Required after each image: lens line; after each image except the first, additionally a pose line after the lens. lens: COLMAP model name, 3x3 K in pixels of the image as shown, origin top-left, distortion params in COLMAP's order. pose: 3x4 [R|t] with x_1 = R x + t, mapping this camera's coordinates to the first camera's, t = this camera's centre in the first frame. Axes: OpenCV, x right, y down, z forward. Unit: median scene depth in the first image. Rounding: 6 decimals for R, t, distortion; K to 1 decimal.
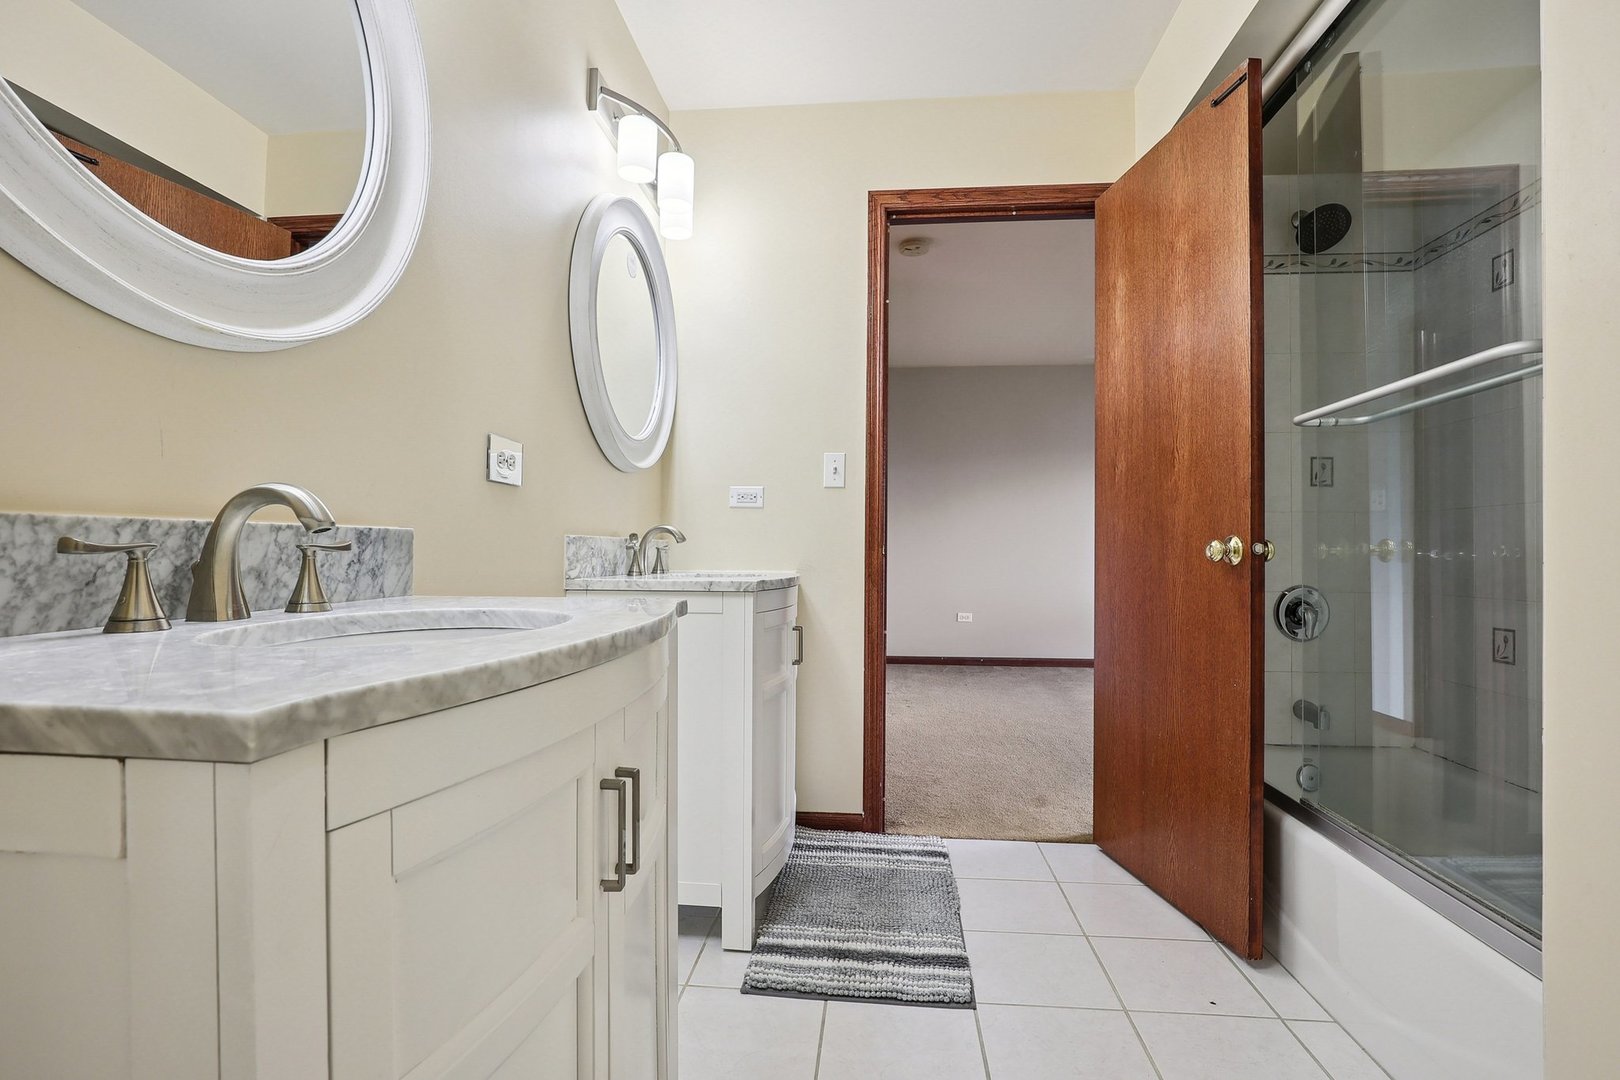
lens RADIAL K [[747.8, 0, 808.9], [0, 747.8, 542.8], [0, 0, 1]] dist [-0.017104, 0.001947]
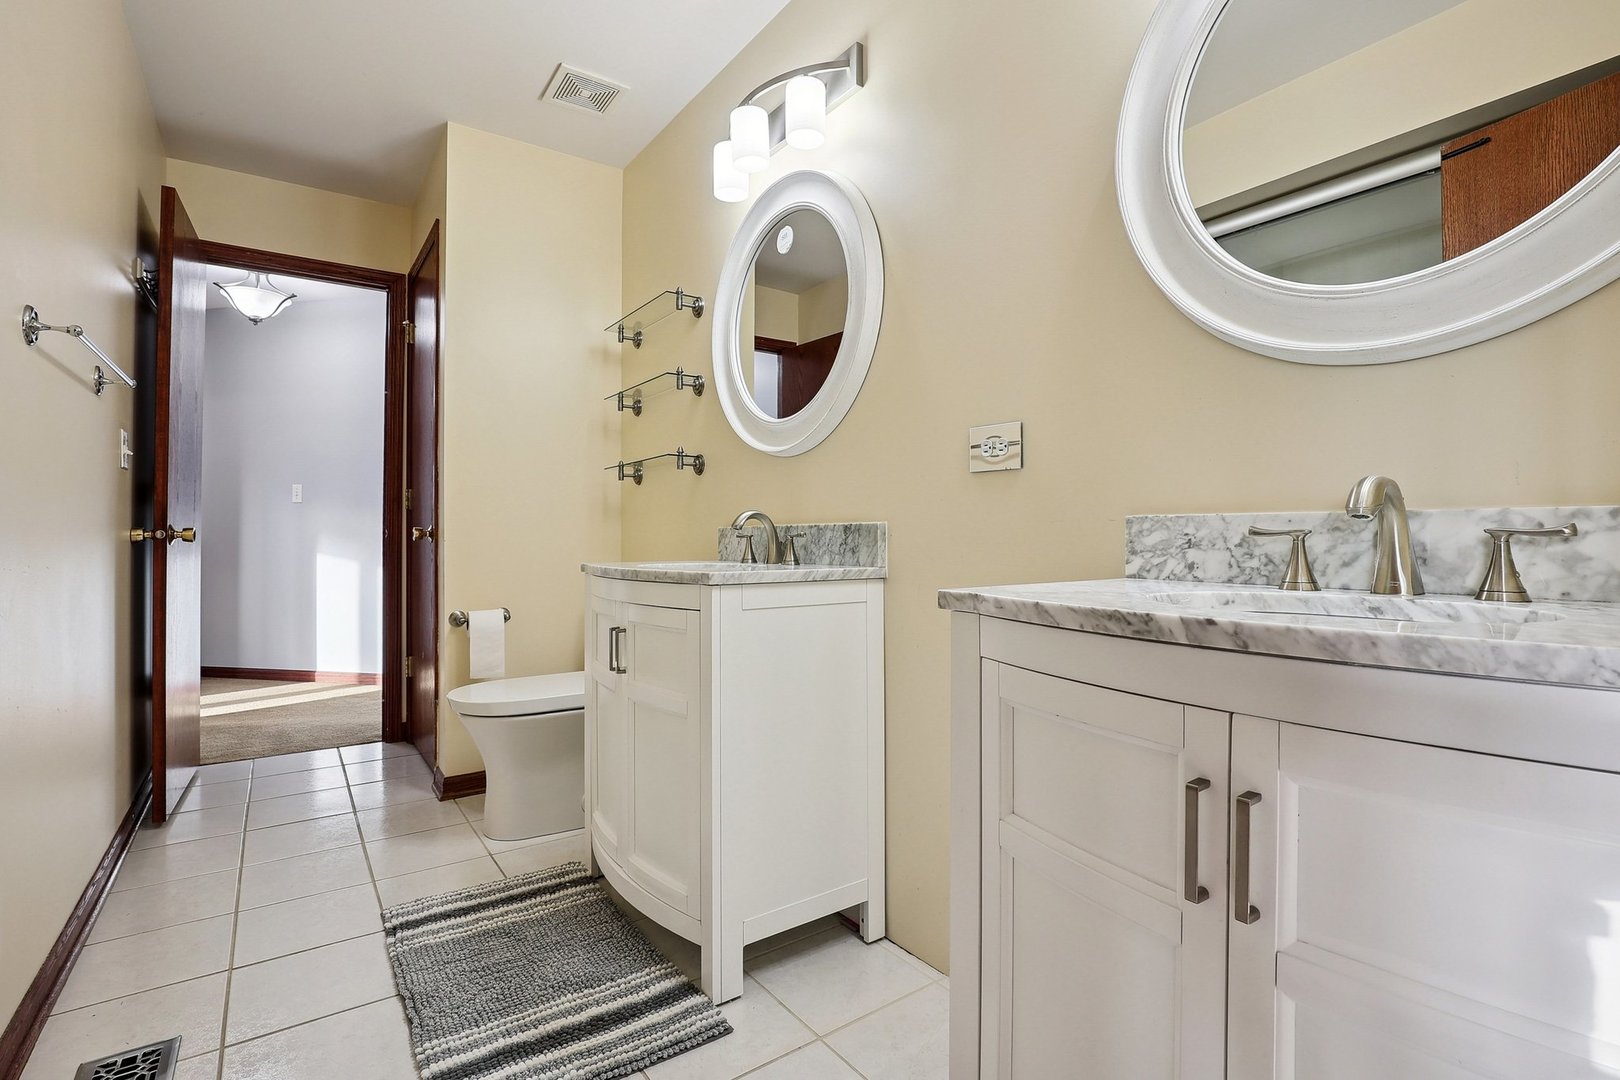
lens RADIAL K [[747.8, 0, 810.0], [0, 747.8, 536.1], [0, 0, 1]] dist [-0.017104, 0.001947]
pose [[-0.750500, -0.003361, -0.660862, 0.589461], [0.003114, 0.999958, -0.008622, 0.022271], [0.660864, -0.008529, -0.750458, 2.202559]]
